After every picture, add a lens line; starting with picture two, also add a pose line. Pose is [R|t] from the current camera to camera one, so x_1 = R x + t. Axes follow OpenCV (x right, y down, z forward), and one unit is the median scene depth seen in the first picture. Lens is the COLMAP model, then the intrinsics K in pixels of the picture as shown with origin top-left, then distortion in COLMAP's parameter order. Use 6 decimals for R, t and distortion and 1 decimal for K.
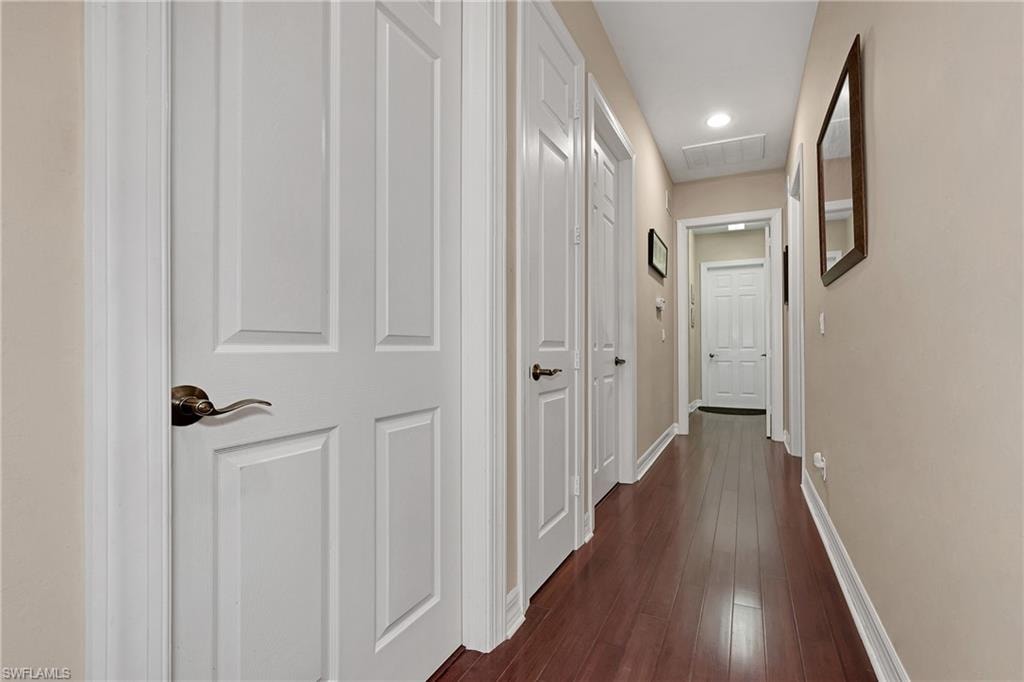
lens RADIAL K [[411.9, 0, 539.5], [0, 411.9, 343.8], [0, 0, 1]] dist [-0.002033, 0.000010]
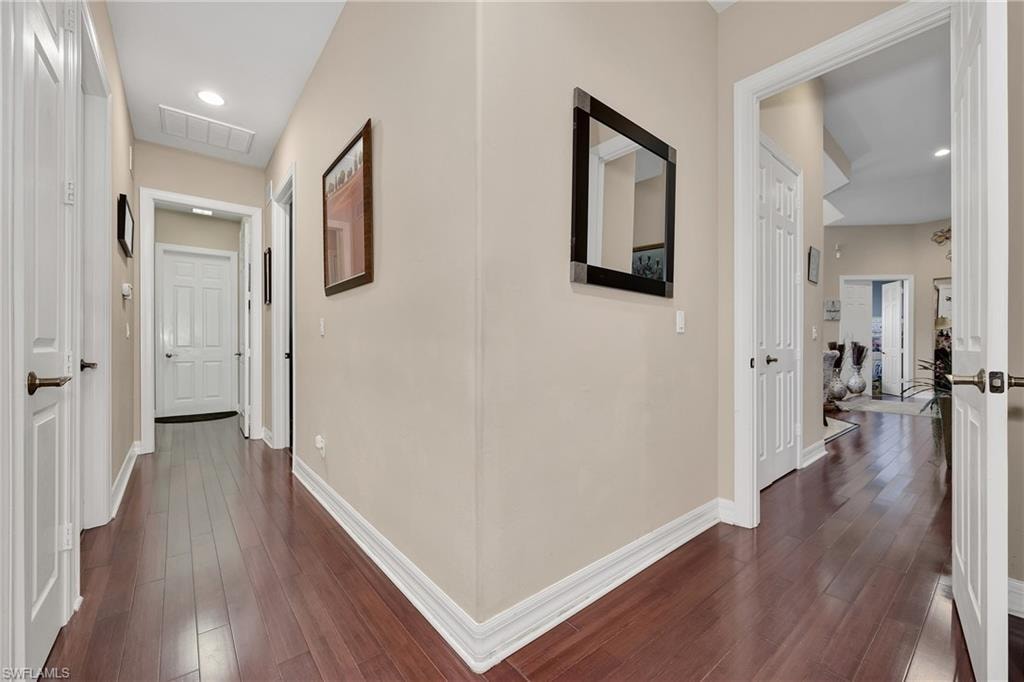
lens RADIAL K [[411.9, 0, 539.5], [0, 411.9, 343.8], [0, 0, 1]] dist [-0.002033, 0.000010]
pose [[0.372976, 0.006787, 0.927816, -0.140195], [-0.010803, 0.999937, -0.002972, -0.001989], [-0.927778, -0.008914, 0.373026, -0.022472]]
